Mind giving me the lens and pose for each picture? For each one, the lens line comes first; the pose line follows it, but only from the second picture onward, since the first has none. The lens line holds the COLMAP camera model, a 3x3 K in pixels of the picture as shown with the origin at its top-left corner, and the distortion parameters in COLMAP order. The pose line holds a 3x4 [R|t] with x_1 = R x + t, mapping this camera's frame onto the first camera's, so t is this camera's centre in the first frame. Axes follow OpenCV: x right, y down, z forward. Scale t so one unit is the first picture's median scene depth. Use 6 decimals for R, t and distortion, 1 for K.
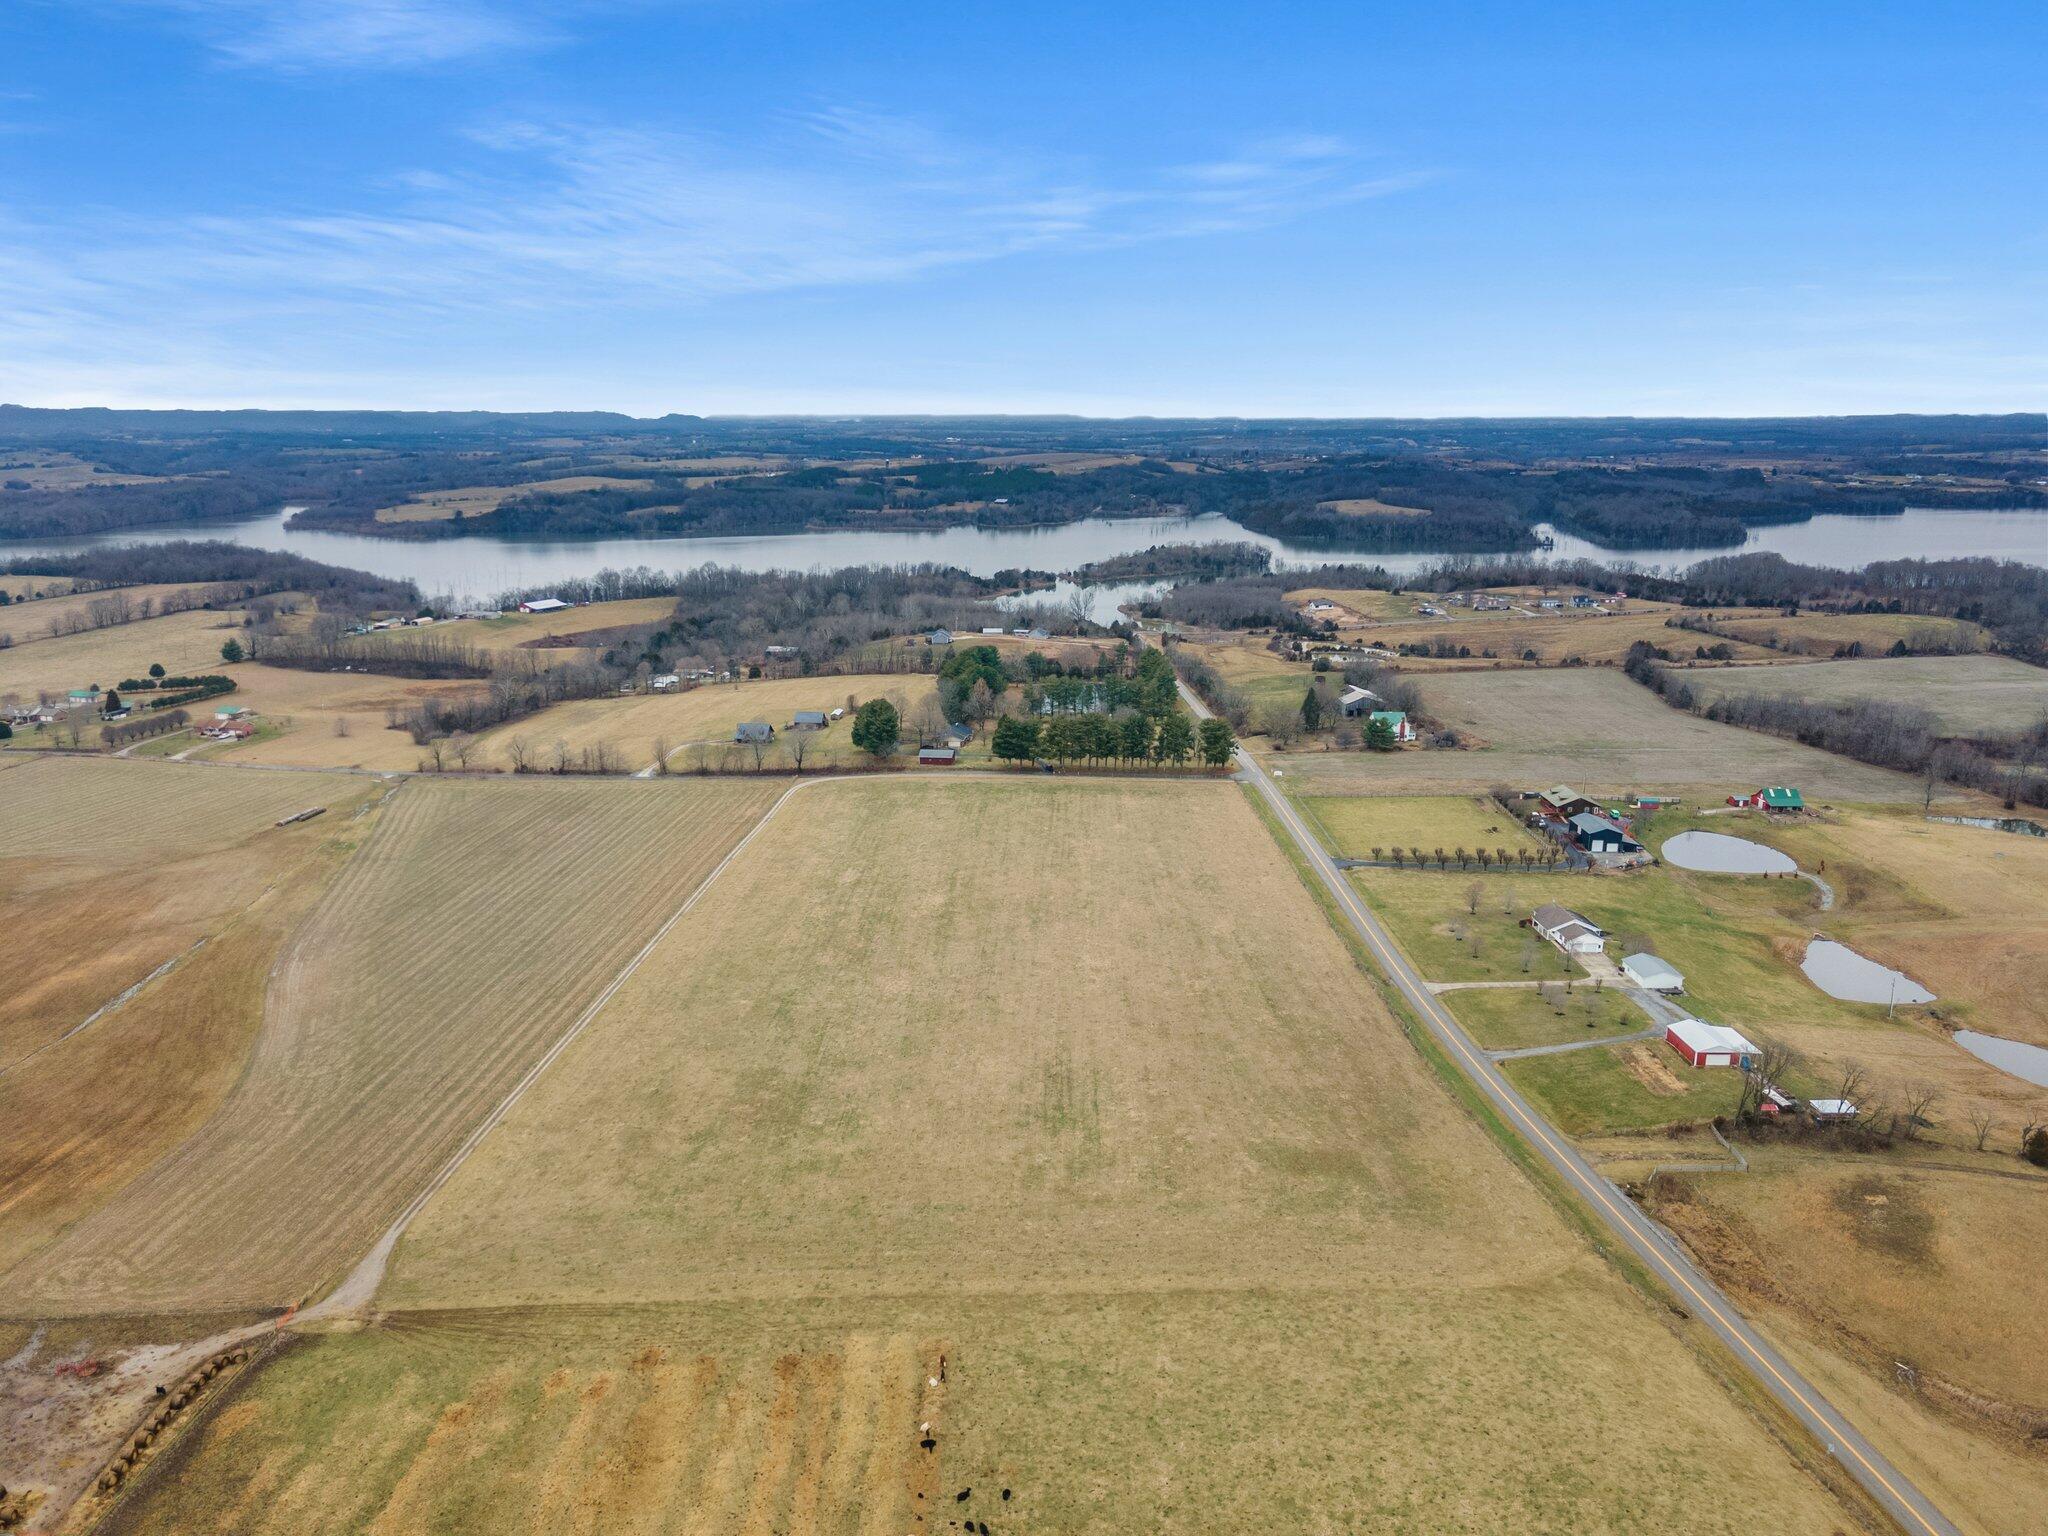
lens RADIAL K [[1486.4, 0, 1012.4], [0, 1486.4, 780.5], [0, 0, 1]] dist [0.045980, 0.008595]
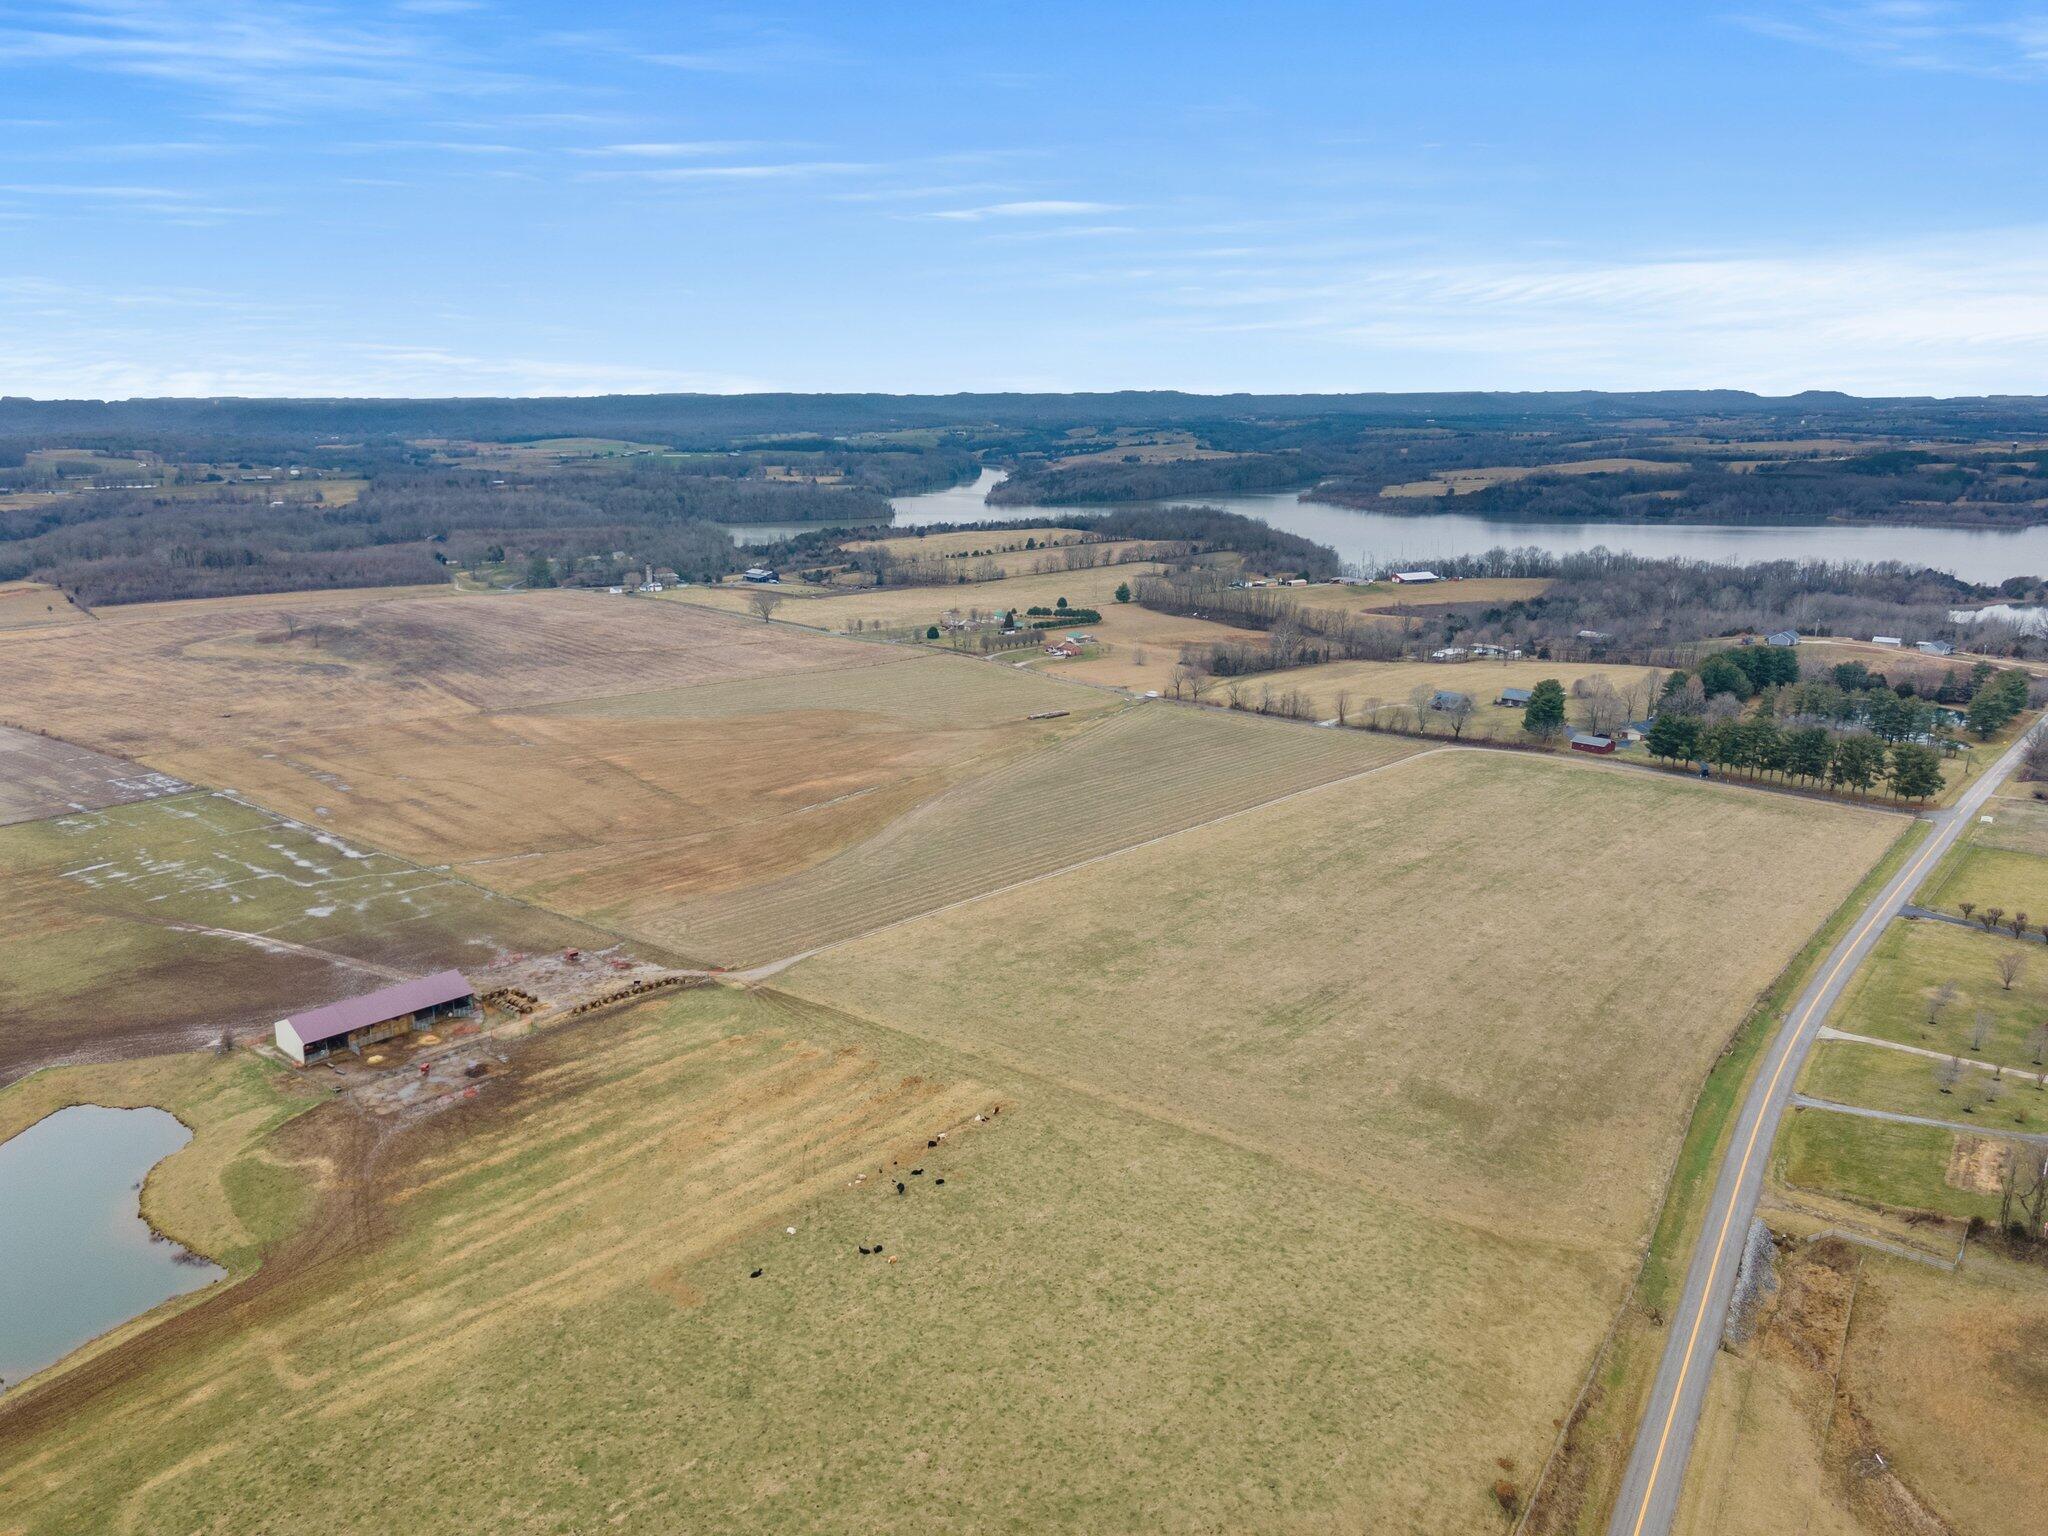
lens RADIAL K [[1520.1, 0, 985.3], [0, 1520.1, 764.8], [0, 0, 1]] dist [0.049230, 0.001920]
pose [[0.758604, 0.152522, -0.633449, 0.489676], [-0.154387, 0.986606, 0.052664, 0.009927], [0.632996, 0.057845, 0.771991, -0.044415]]
